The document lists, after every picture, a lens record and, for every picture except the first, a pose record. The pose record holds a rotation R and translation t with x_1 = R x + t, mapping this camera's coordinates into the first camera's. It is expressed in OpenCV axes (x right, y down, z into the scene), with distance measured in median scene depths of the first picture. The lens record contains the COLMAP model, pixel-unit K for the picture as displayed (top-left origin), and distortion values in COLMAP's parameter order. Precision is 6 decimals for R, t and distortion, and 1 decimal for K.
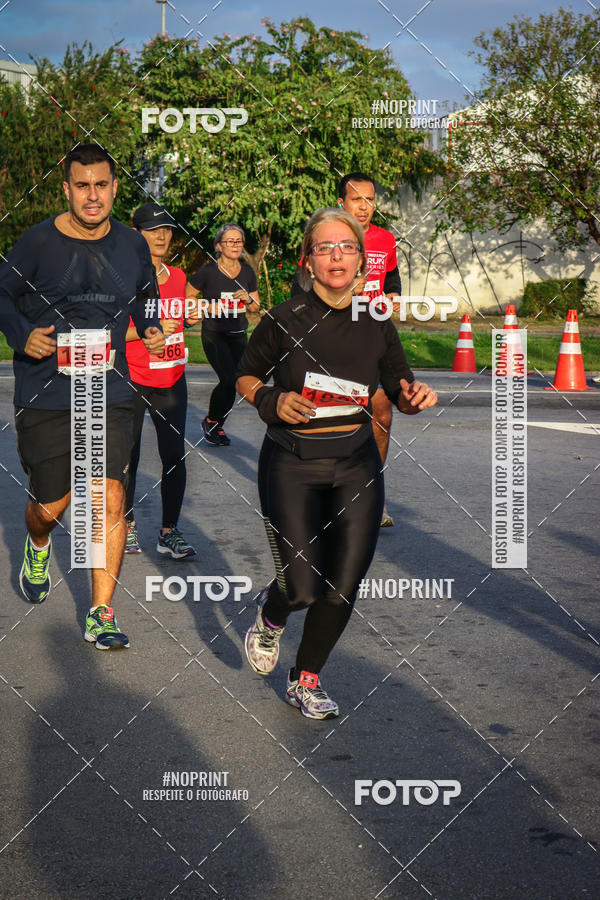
lens RADIAL K [[2386.6, 0, 319.0], [0, 2386.6, 414.2], [0, 0, 1]] dist [0.131452, 0.349550]
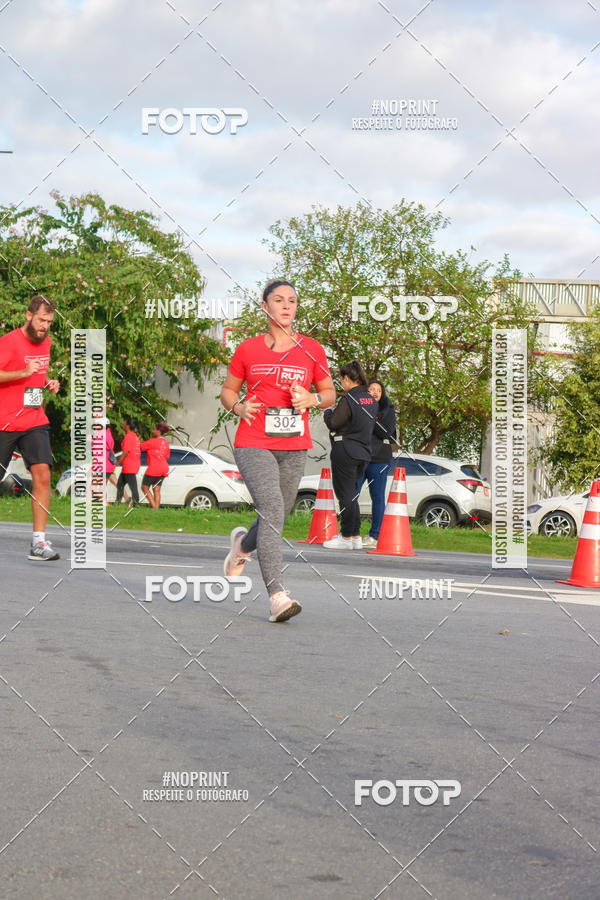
lens RADIAL K [[2204.4, 0, 304.2], [0, 2204.4, 448.1], [0, 0, 1]] dist [0.048729, 0.494302]
pose [[0.991053, 0.061767, 0.118318, -0.021538], [-0.049322, 0.993209, -0.105369, 0.026814], [-0.124023, 0.098591, 0.987369, 0.118088]]
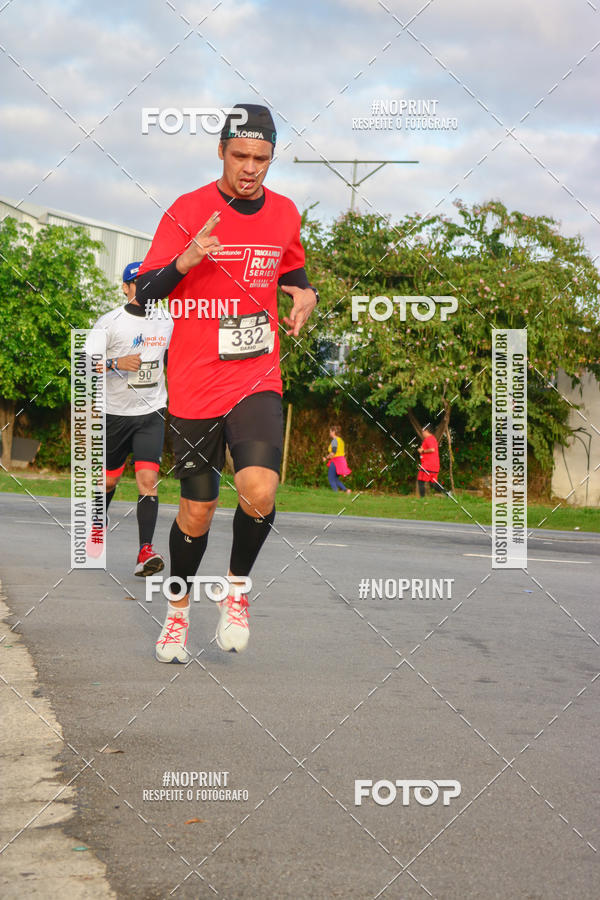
lens RADIAL K [[2270.7, 0, 310.7], [0, 2270.7, 448.7], [0, 0, 1]] dist [0.077652, 0.455909]
pose [[0.996325, 0.056985, -0.063951, -0.016973], [-0.062844, 0.993615, -0.093700, 0.030396], [0.058203, 0.097375, 0.993544, 0.066354]]
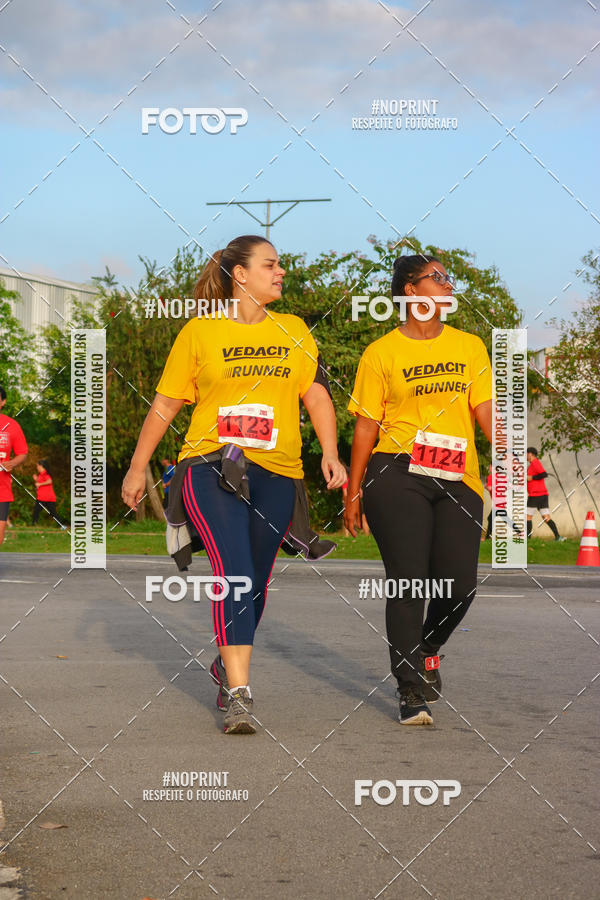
lens RADIAL K [[2256.6, 0, 313.4], [0, 2256.6, 449.7], [0, 0, 1]] dist [0.029786, 0.843107]
pose [[0.999501, 0.014369, -0.028116, -0.019072], [-0.017384, 0.993766, -0.110123, 0.027679], [0.026358, 0.110557, 0.993520, 0.073432]]
